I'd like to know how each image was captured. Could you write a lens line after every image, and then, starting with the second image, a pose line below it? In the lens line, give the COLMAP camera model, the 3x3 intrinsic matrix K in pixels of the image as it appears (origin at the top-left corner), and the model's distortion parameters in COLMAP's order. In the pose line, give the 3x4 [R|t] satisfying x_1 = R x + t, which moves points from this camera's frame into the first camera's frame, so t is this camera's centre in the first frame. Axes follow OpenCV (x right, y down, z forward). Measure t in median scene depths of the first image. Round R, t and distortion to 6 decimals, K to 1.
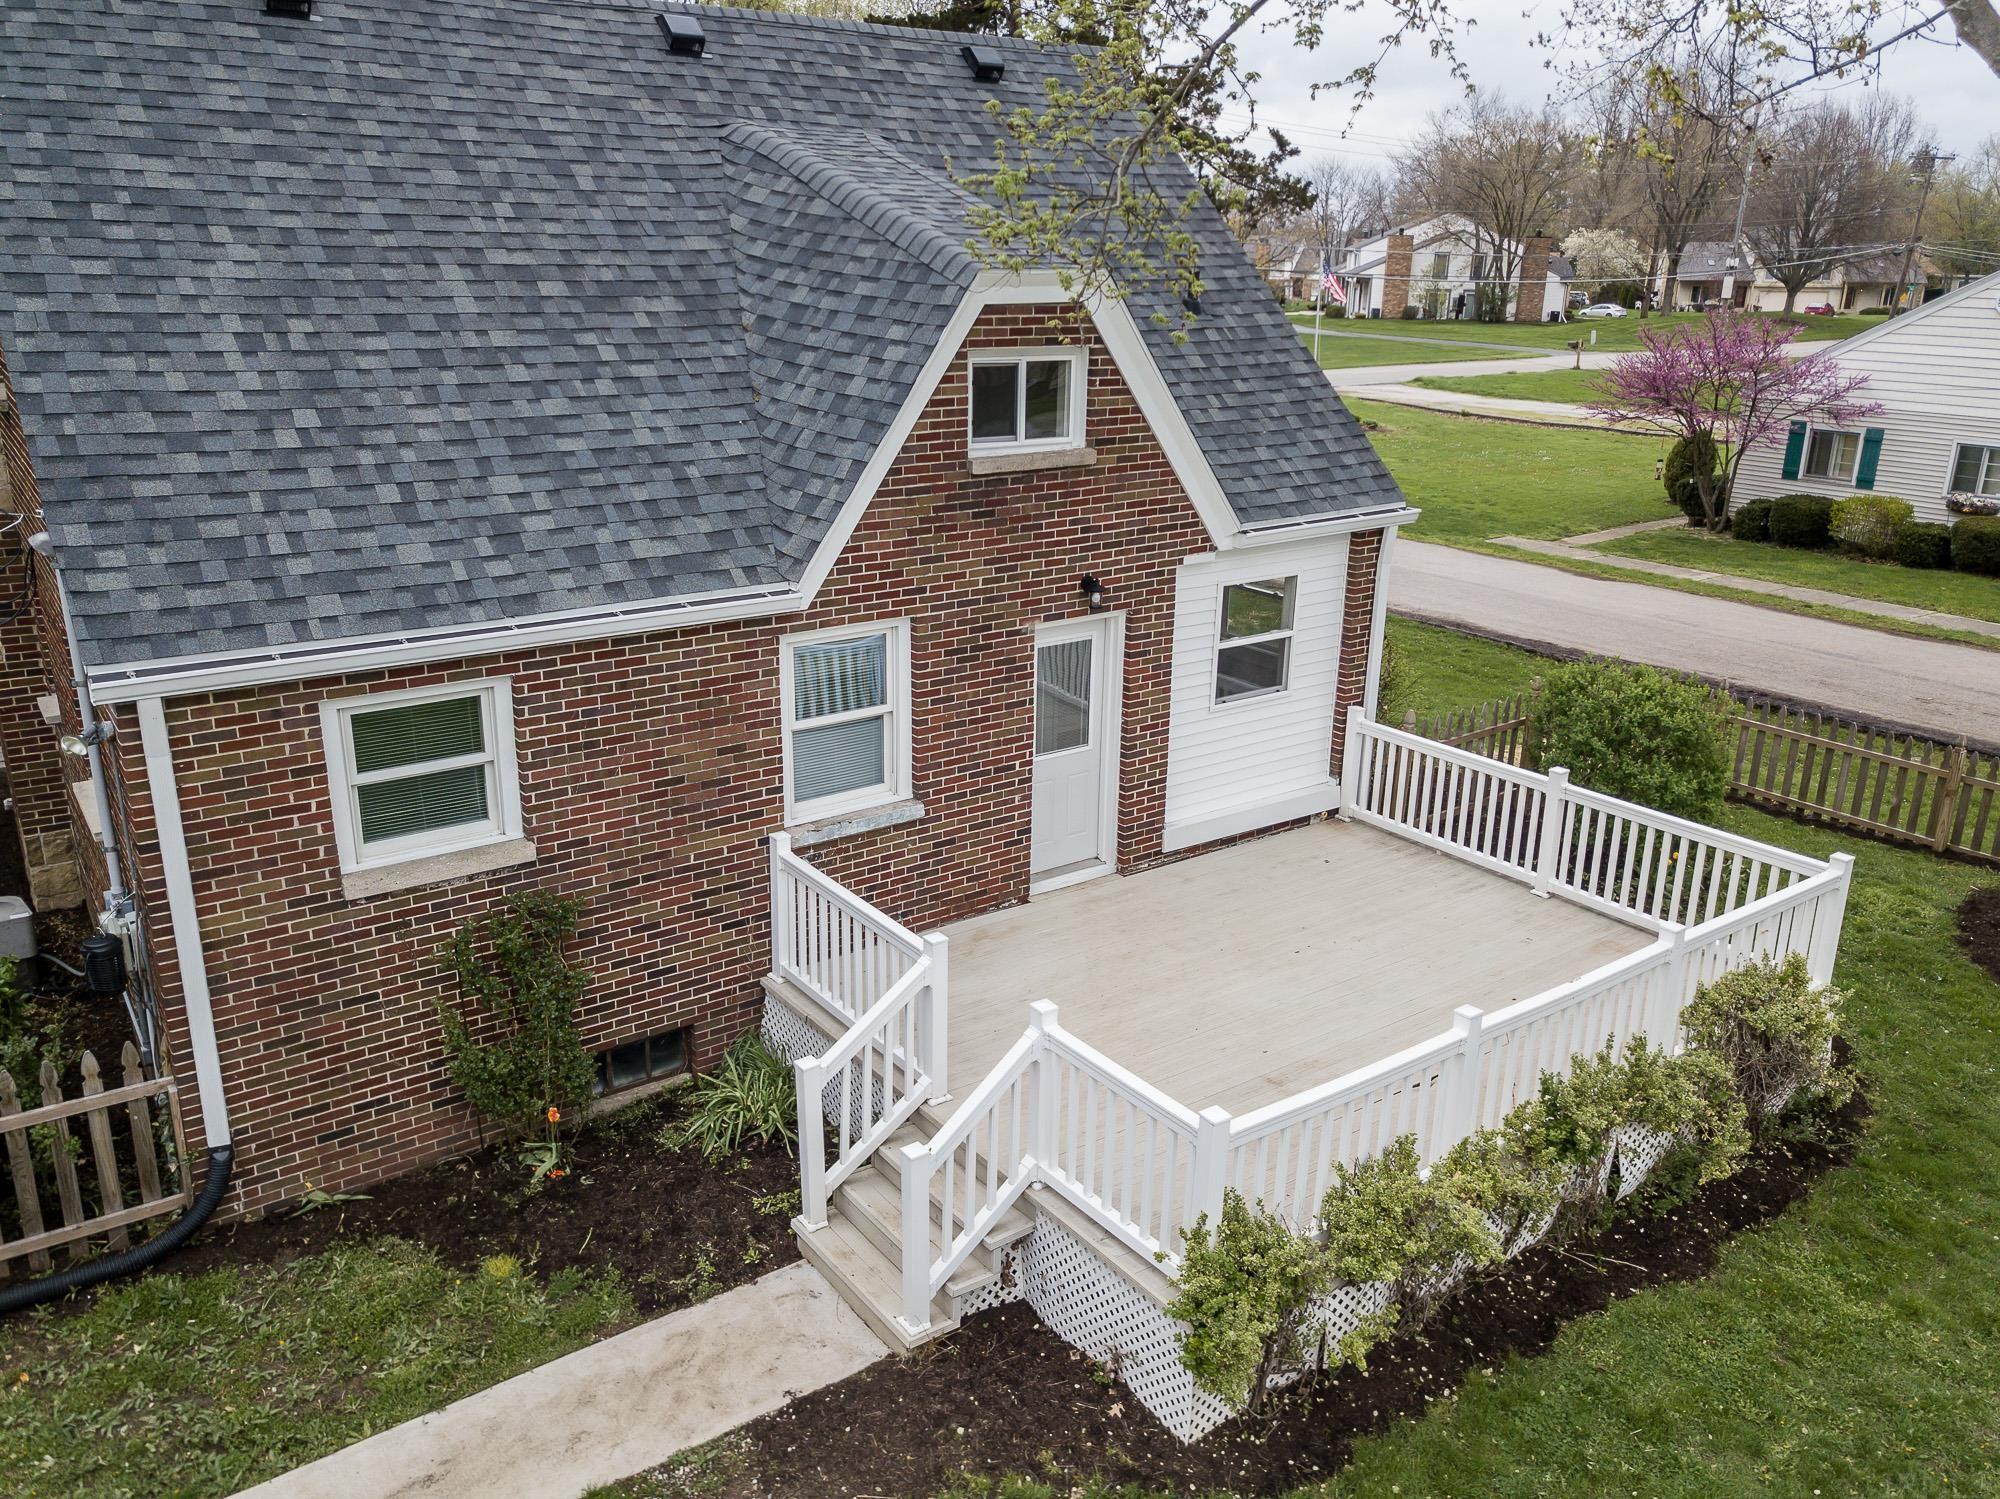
lens RADIAL K [[1535.2, 0, 1000.0], [0, 1535.2, 749.5], [0, 0, 1]] dist [0.031323, -0.000894]
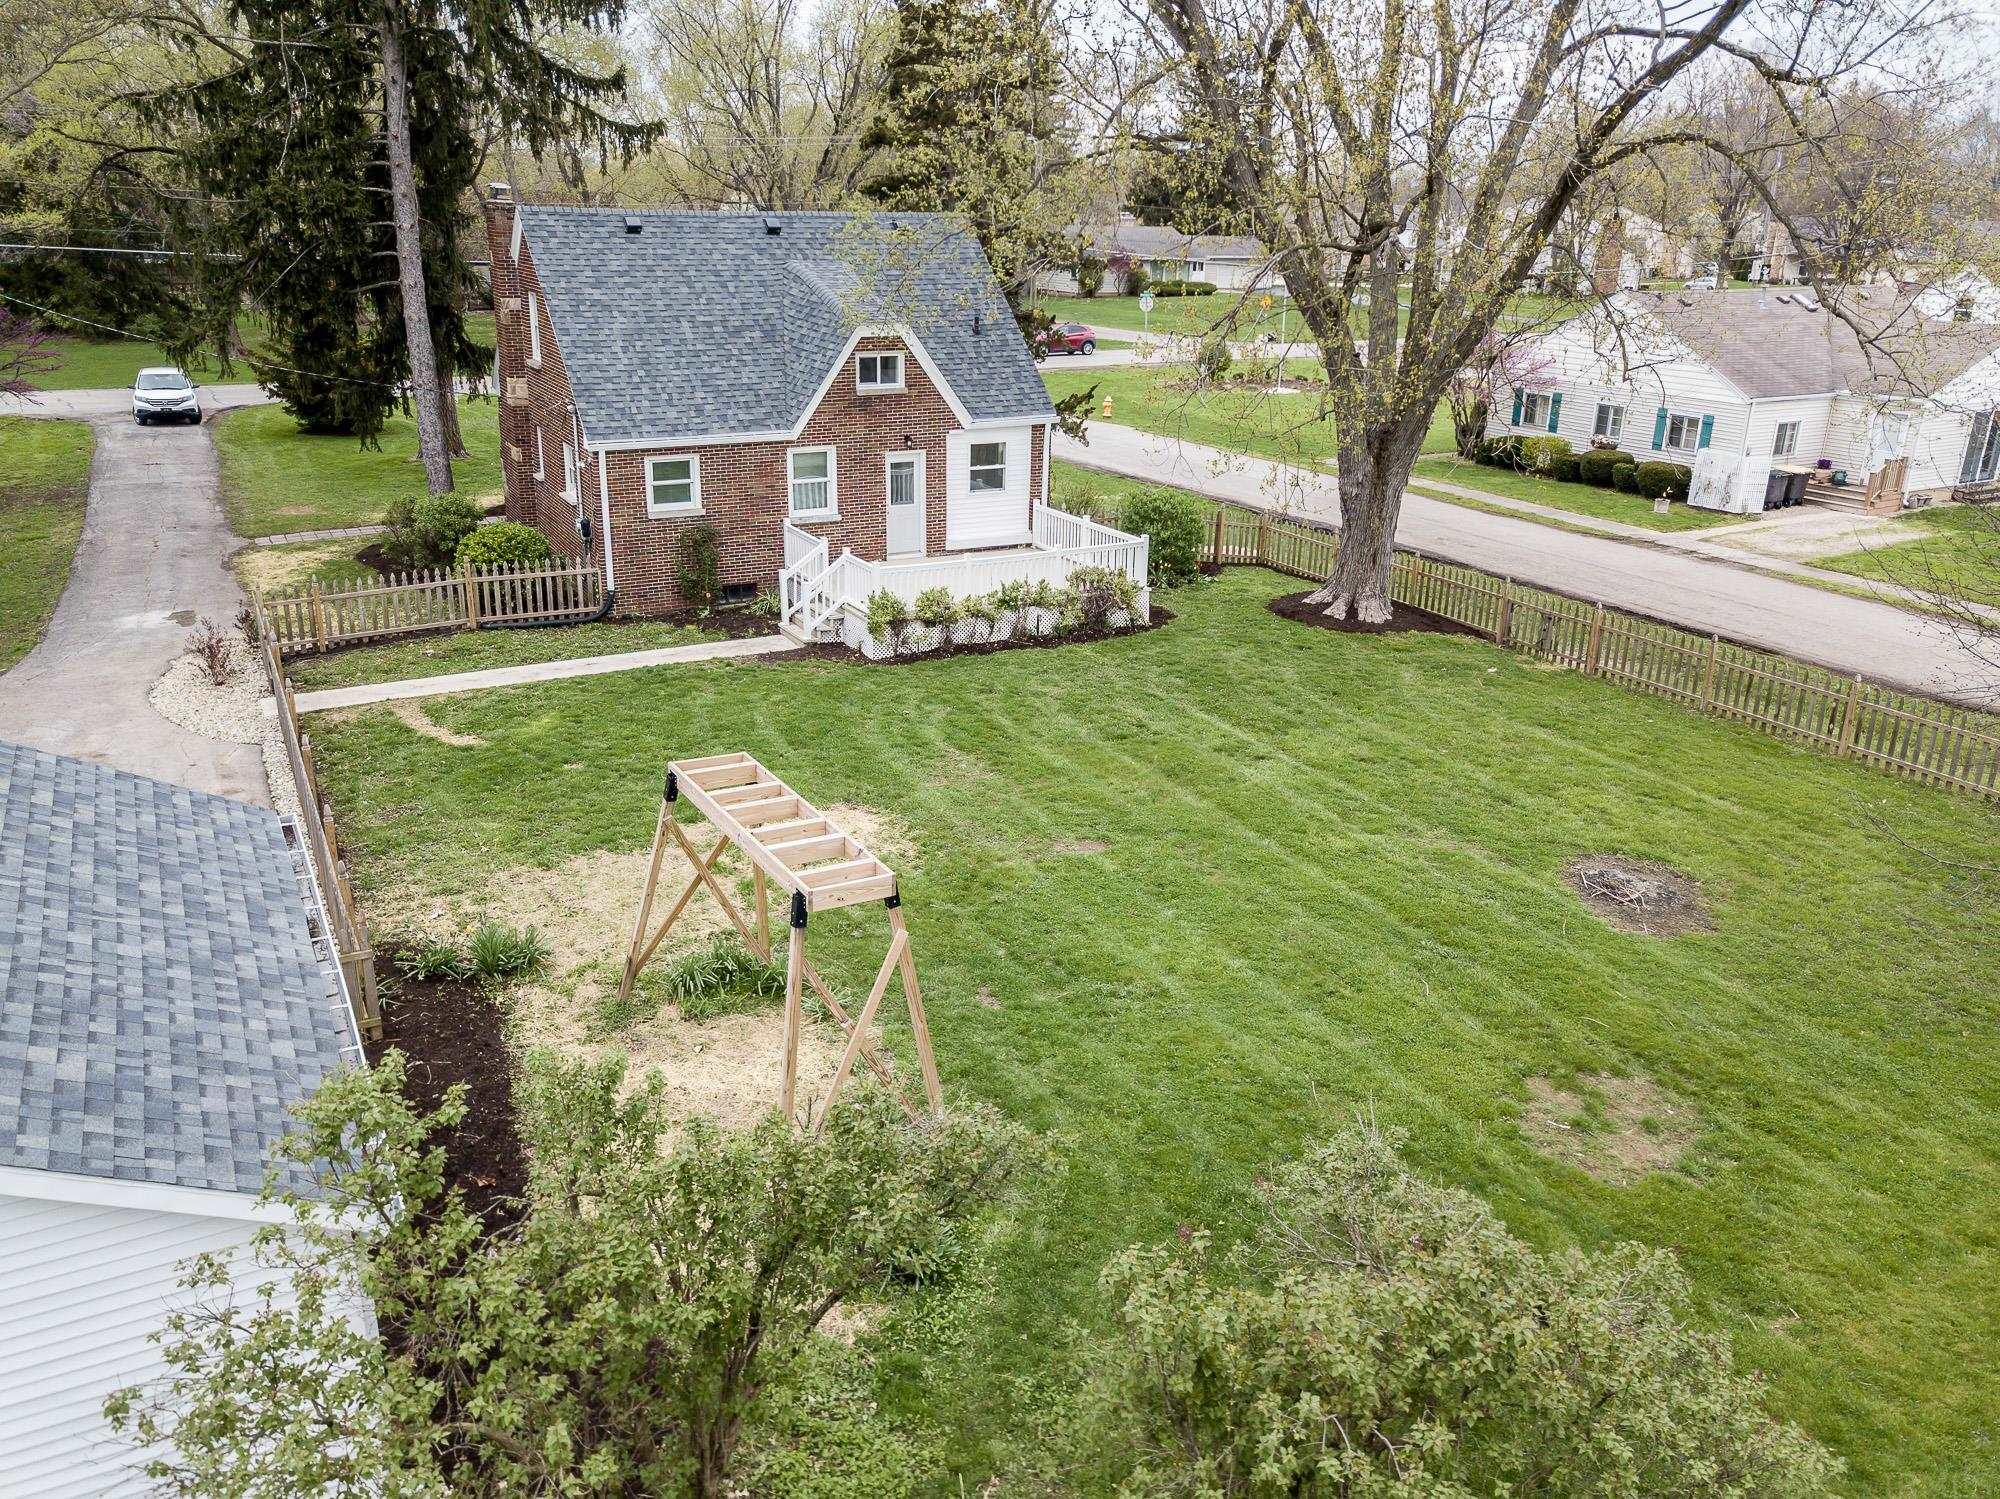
lens RADIAL K [[1535.2, 0, 1000.0], [0, 1535.2, 749.5], [0, 0, 1]] dist [0.031323, -0.000894]
pose [[0.992637, 0.043409, -0.113079, 0.606487], [-0.040466, 0.998783, 0.028194, 0.393865], [0.114165, -0.023410, 0.993186, -1.860229]]
